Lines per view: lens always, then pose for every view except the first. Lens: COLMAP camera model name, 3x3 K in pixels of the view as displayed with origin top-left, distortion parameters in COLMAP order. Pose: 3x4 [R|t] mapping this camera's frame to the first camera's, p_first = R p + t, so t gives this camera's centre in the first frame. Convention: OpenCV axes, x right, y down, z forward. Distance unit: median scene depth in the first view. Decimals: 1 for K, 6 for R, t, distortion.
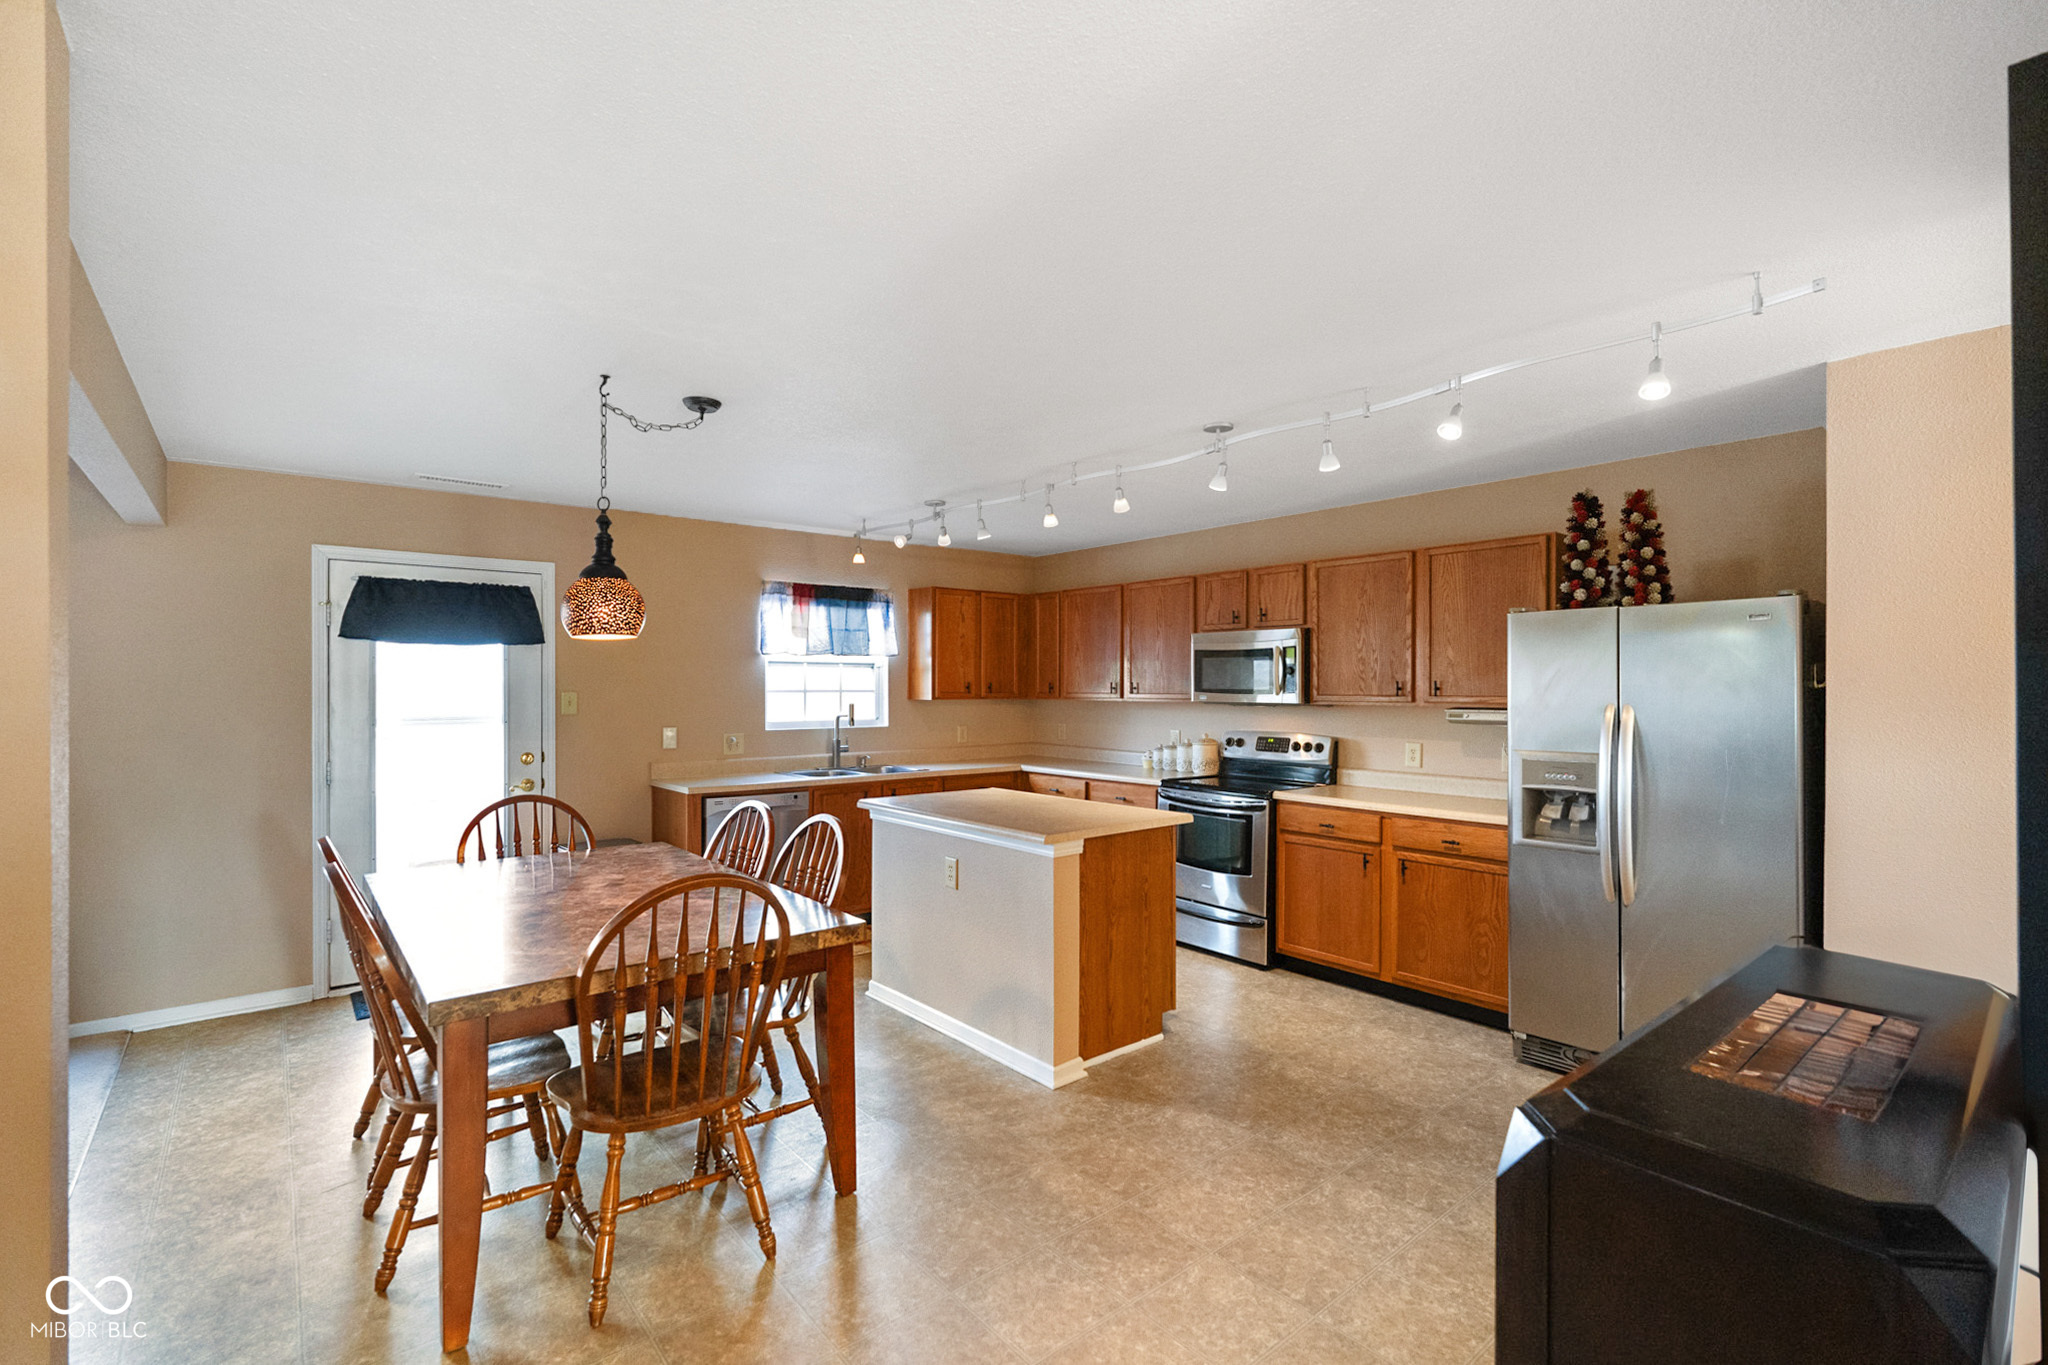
lens RADIAL K [[940.7, 0, 1037.8], [0, 940.7, 686.8], [0, 0, 1]] dist [-0.002997, -0.001031]
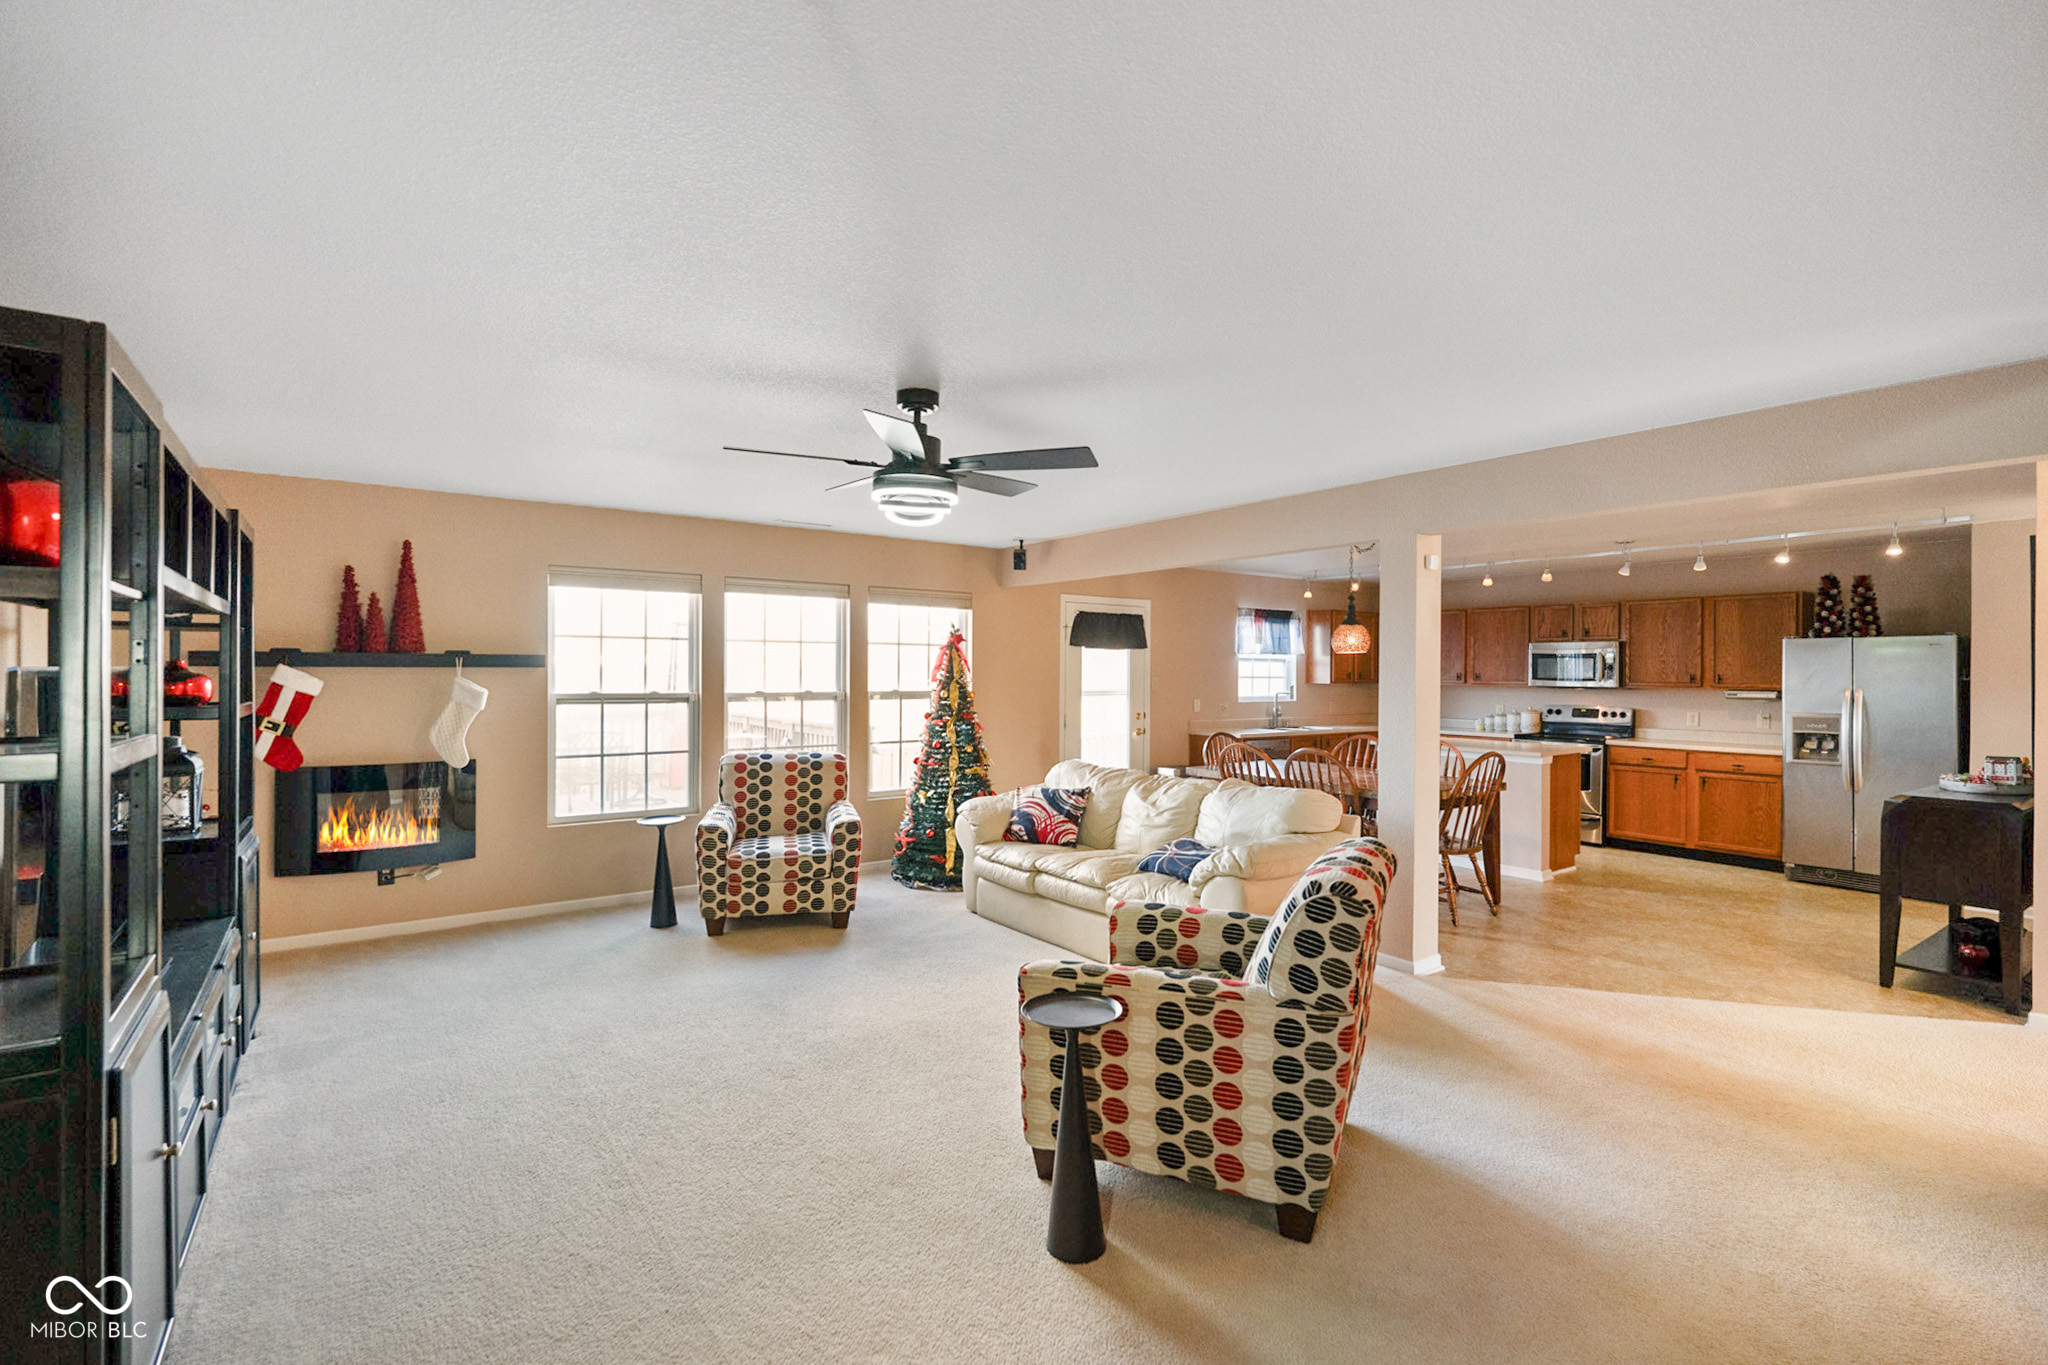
lens RADIAL K [[940.7, 0, 1007.5], [0, 940.7, 671.2], [0, 0, 1]] dist [-0.002997, -0.001031]
pose [[0.996908, 0.007063, -0.078261, -0.658136], [-0.007100, 0.999975, -0.000196, -0.002429], [0.078258, 0.000751, 0.996933, -0.722244]]
